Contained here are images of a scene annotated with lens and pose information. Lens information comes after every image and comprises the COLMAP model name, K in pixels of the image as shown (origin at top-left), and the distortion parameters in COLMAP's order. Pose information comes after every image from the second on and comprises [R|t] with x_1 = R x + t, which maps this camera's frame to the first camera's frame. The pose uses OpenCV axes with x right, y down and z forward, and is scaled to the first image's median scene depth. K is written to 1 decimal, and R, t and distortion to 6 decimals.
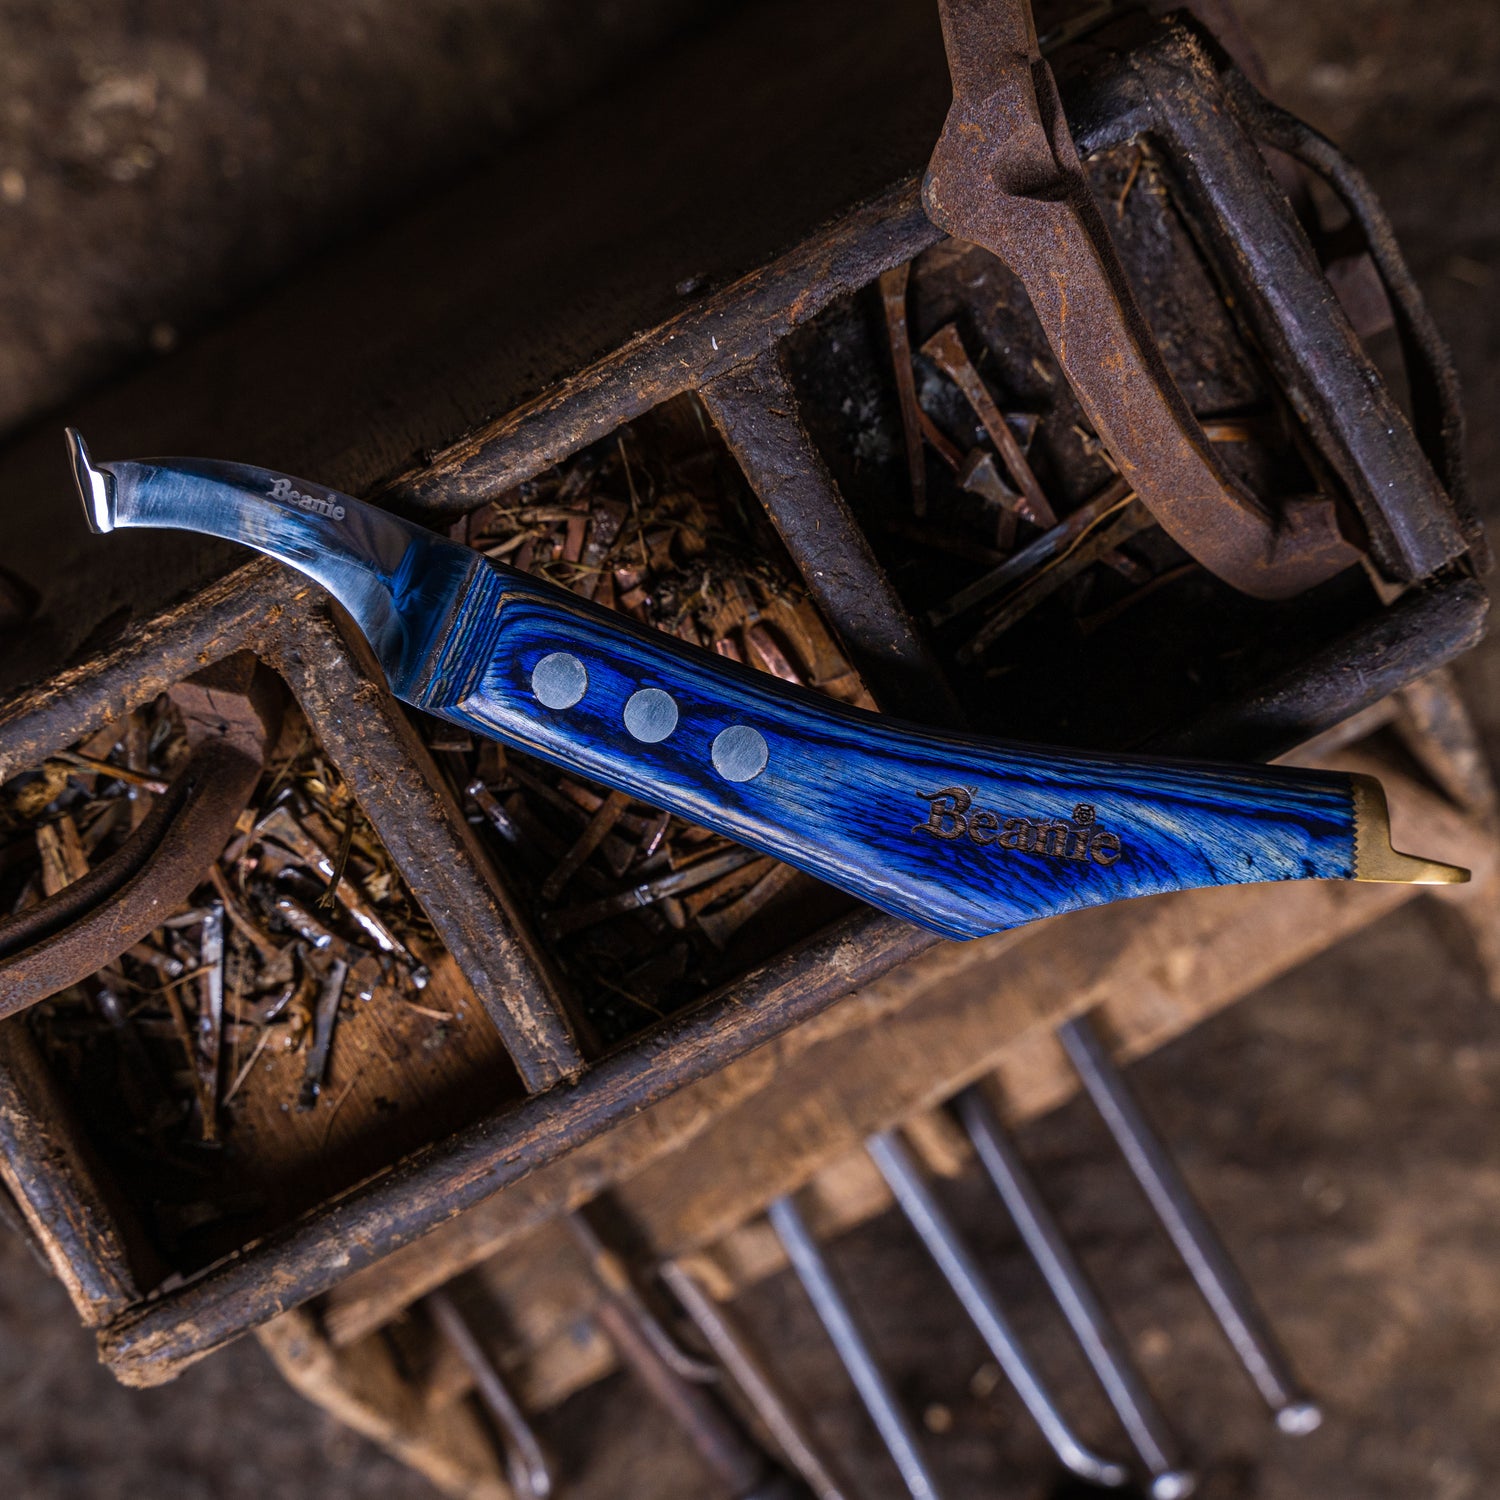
lens RADIAL K [[7009.5, 0, 996.8], [0, 7009.5, 930.6], [0, 0, 1]] dist [0.086286, -0.226077]
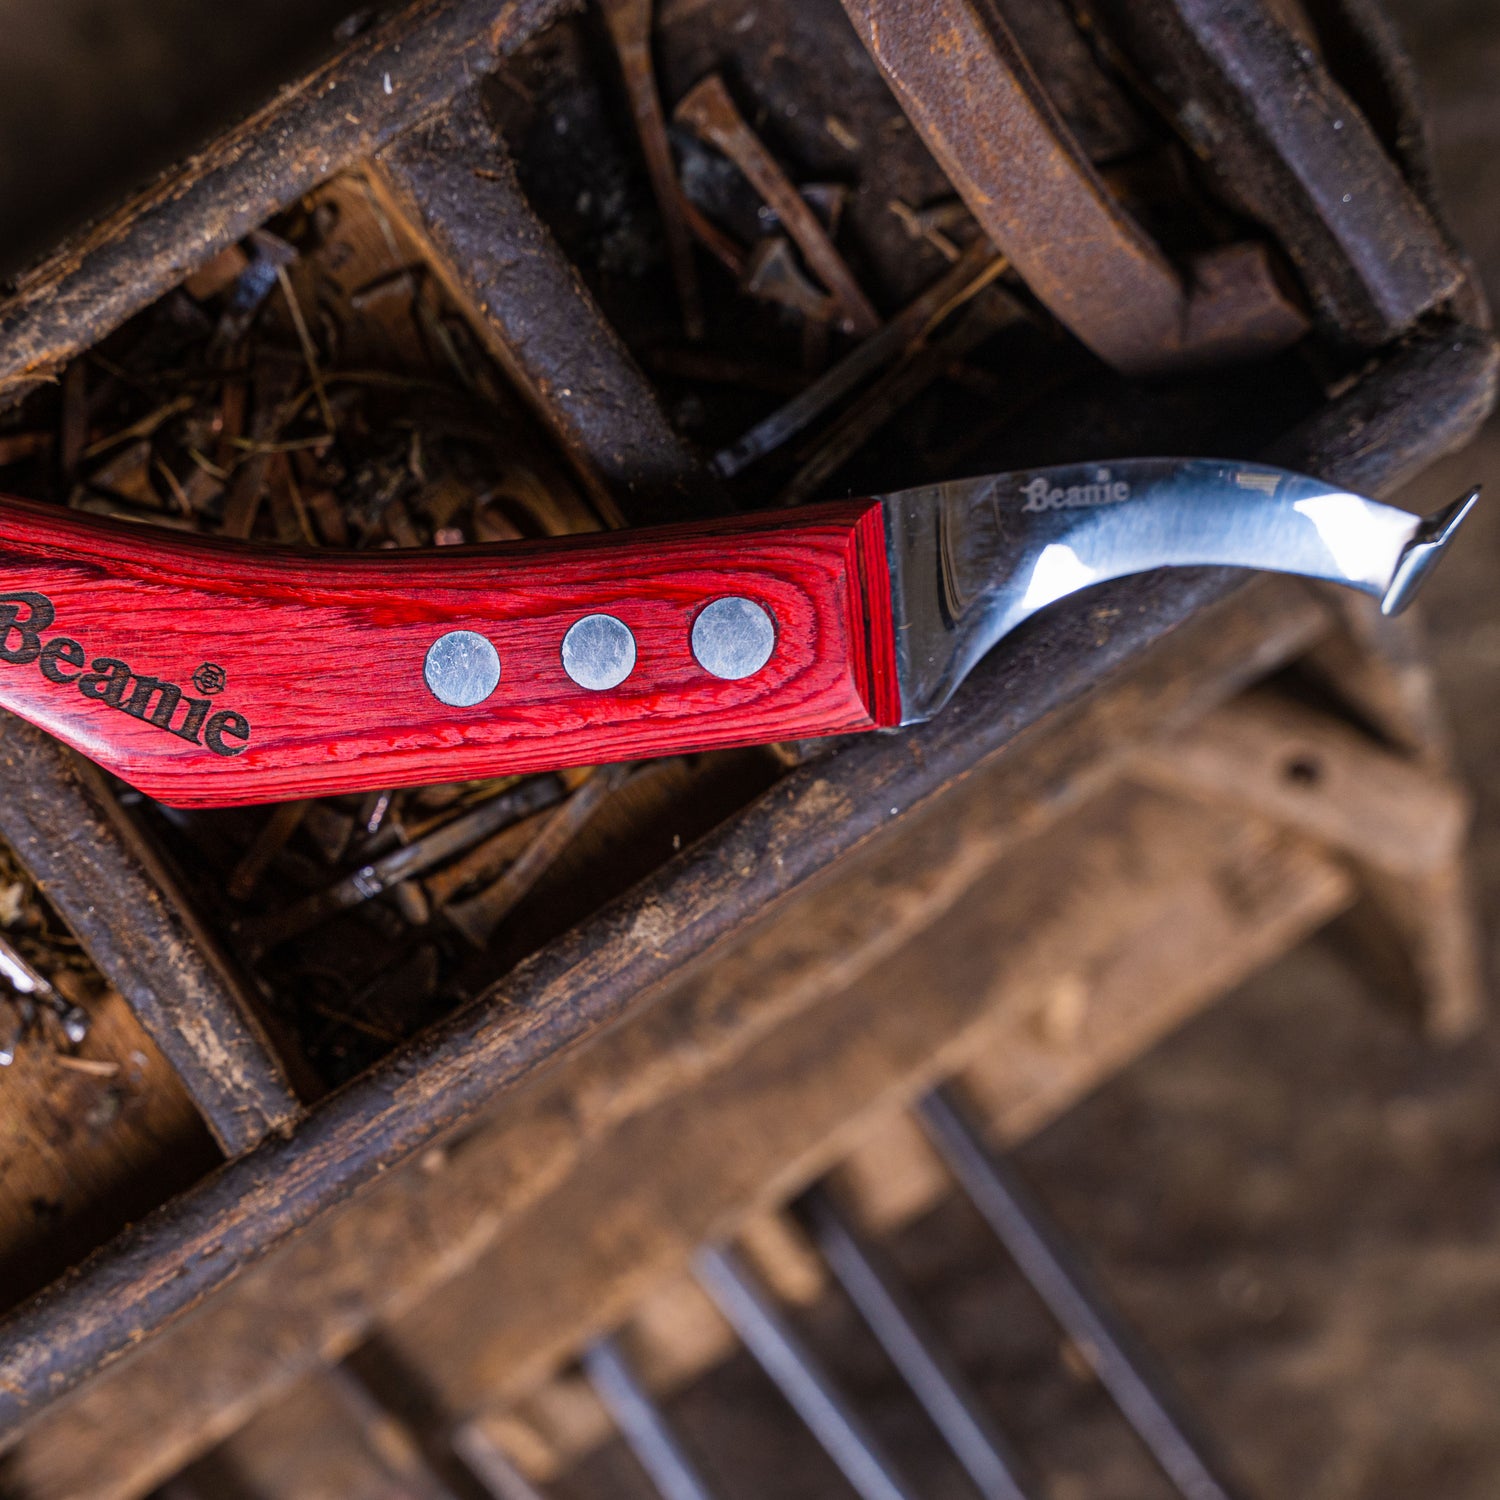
lens RADIAL K [[5523.5, 0, 433.7], [0, 5523.5, 536.3], [0, 0, 1]] dist [0.048180, -0.605457]
pose [[0.994176, -0.096656, -0.047668, -0.013062], [0.089270, 0.986370, -0.138224, 0.040418], [0.060378, 0.133164, 0.989253, 0.437994]]
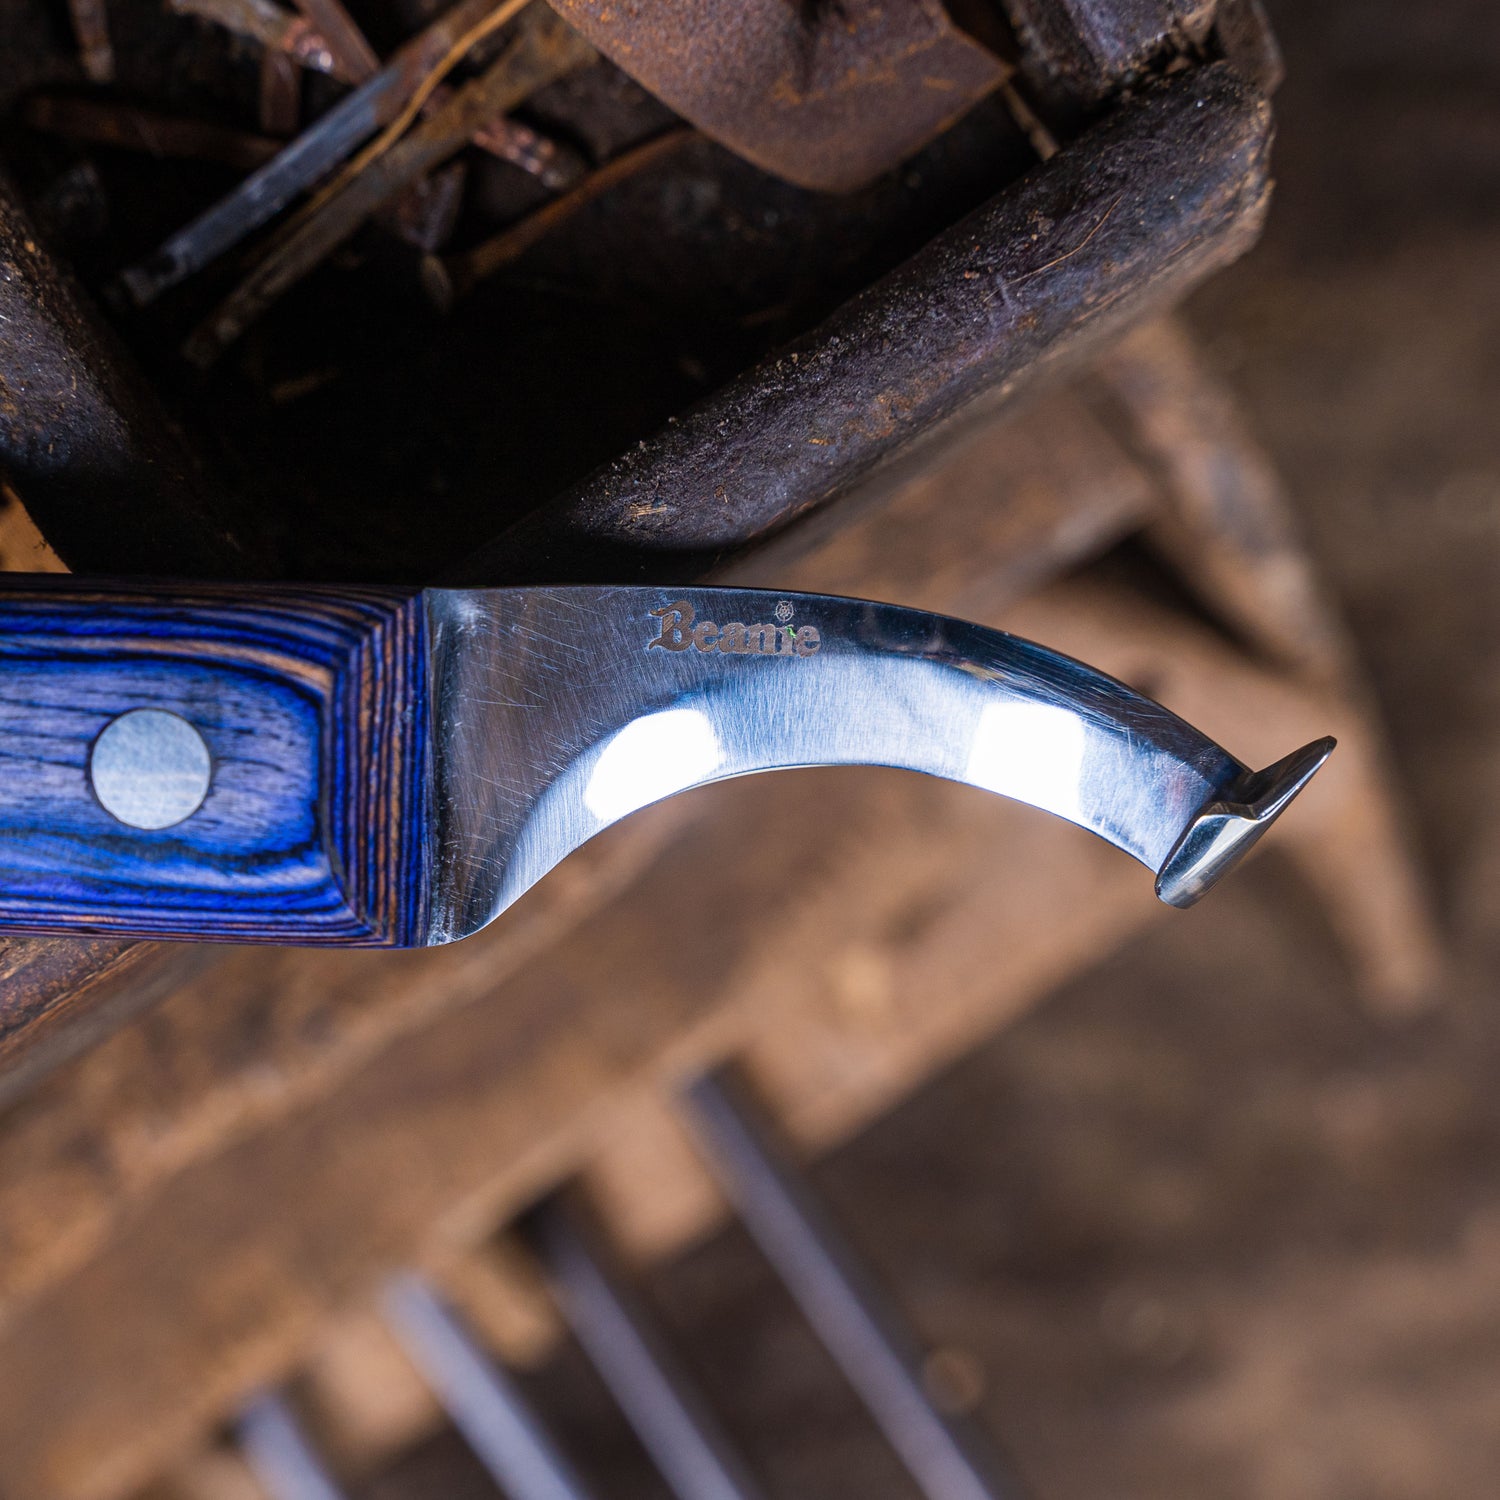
lens RADIAL K [[5376.4, 0, 750.0], [0, 5376.4, 750.0], [0, 0, 1]] dist [0.031822, 0.495583]
pose [[0.995483, -0.082599, -0.046810, 0.049403], [0.079870, 0.995149, -0.057431, 0.013032], [0.051326, 0.053433, 0.997251, 0.647830]]
